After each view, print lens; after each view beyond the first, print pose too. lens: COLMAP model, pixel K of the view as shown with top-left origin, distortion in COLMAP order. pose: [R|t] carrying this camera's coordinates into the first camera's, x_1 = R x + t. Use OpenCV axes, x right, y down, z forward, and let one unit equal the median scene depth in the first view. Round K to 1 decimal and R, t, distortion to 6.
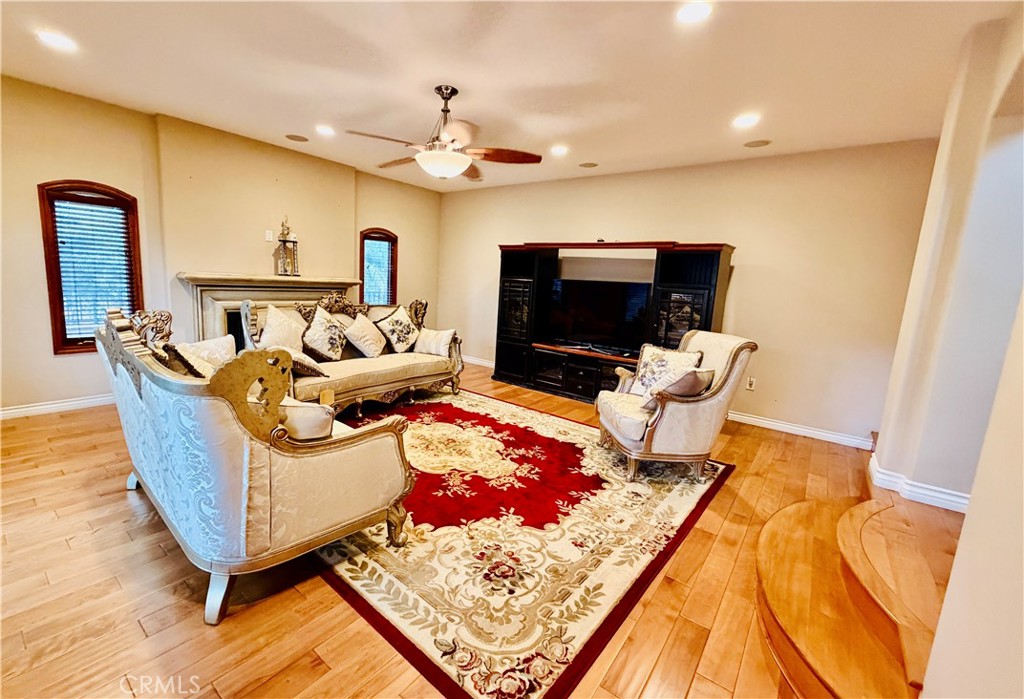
lens RADIAL K [[417.7, 0, 486.9], [0, 417.7, 343.5], [0, 0, 1]] dist [0.001790, 0.000058]
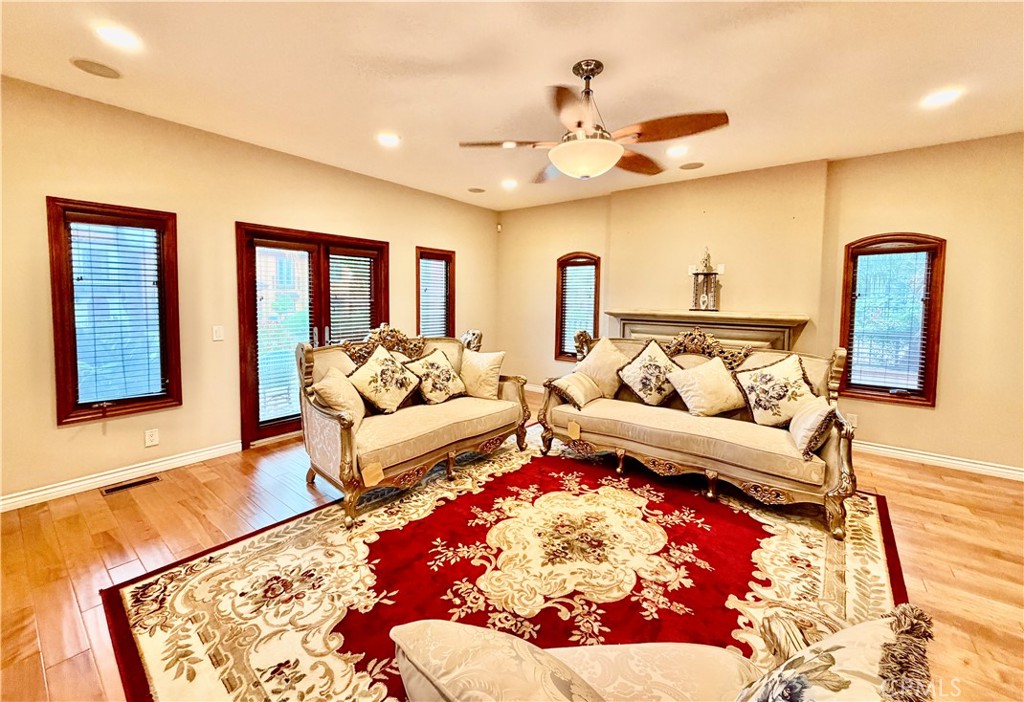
lens RADIAL K [[410.2, 0, 514.6], [0, 410.2, 319.8], [0, 0, 1]] dist [-0.000314, -0.000109]
pose [[0.028235, 0.002770, -0.999597, 0.594775], [-0.164694, 0.986343, -0.001919, -0.105101], [0.985941, 0.164682, 0.028306, 0.823318]]
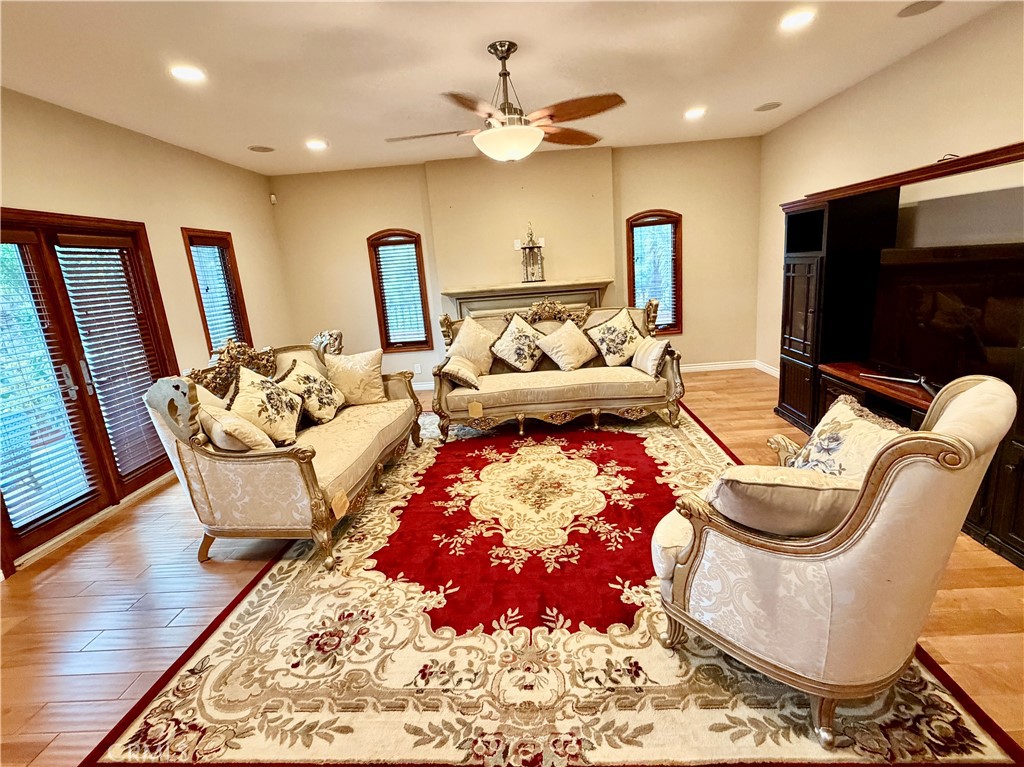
lens RADIAL K [[463.0, 0, 531.2], [0, 463.0, 366.5], [0, 0, 1]] dist [-0.000998, -0.000490]
pose [[0.617815, 0.071276, -0.783086, 0.590222], [-0.015335, 0.996786, 0.078628, -0.067605], [0.786174, -0.036569, 0.616923, 0.435589]]
